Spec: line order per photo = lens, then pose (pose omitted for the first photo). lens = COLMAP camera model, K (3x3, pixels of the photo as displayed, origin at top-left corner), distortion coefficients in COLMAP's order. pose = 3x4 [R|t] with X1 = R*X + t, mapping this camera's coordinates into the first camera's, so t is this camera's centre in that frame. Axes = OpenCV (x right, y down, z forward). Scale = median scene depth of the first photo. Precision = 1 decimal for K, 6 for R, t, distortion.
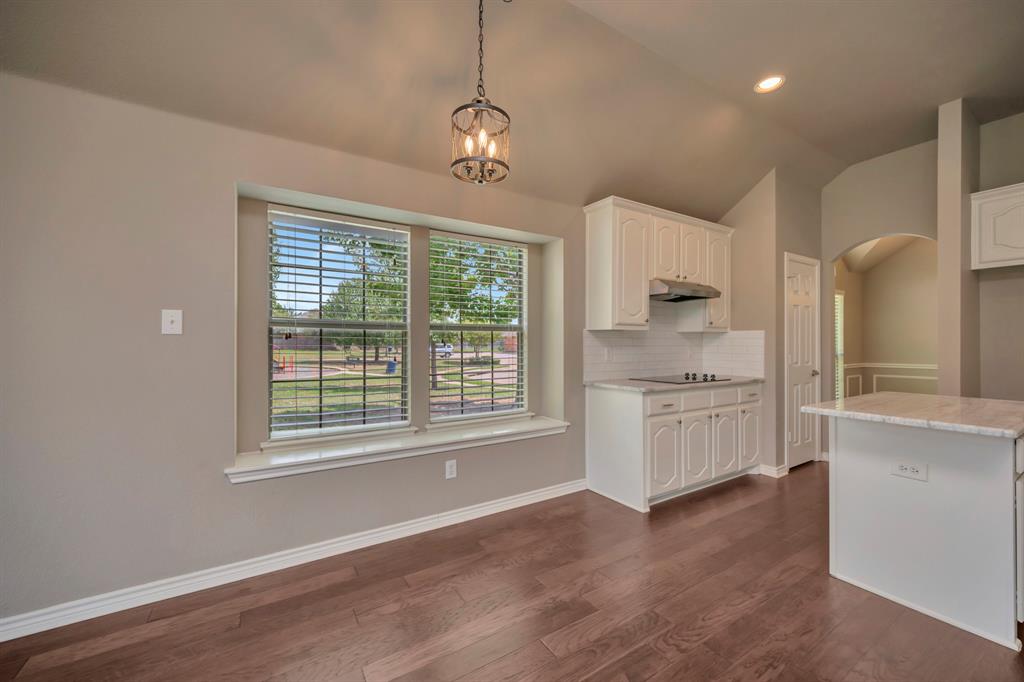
lens RADIAL K [[409.3, 0, 512.5], [0, 409.3, 341.8], [0, 0, 1]] dist [0.001943, -0.000167]
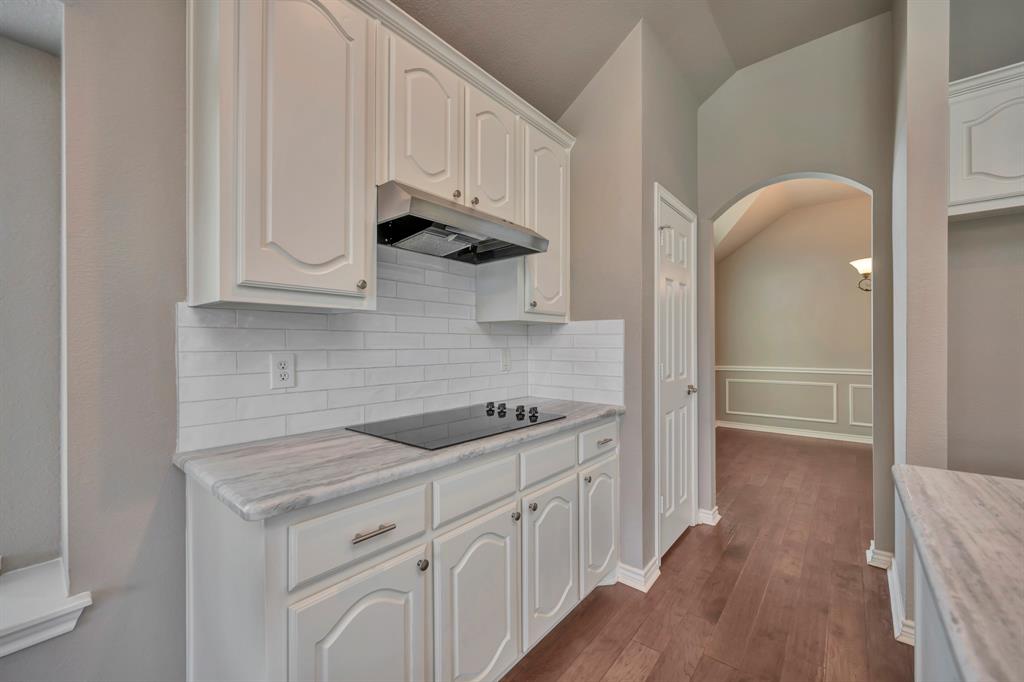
lens RADIAL K [[409.3, 0, 517.6], [0, 409.3, 342.1], [0, 0, 1]] dist [0.001943, -0.000167]
pose [[0.949339, -0.000130, 0.314252, 0.310414], [0.000459, 0.999999, -0.000972, 0.002582], [-0.314252, 0.001067, 0.949339, 0.528618]]
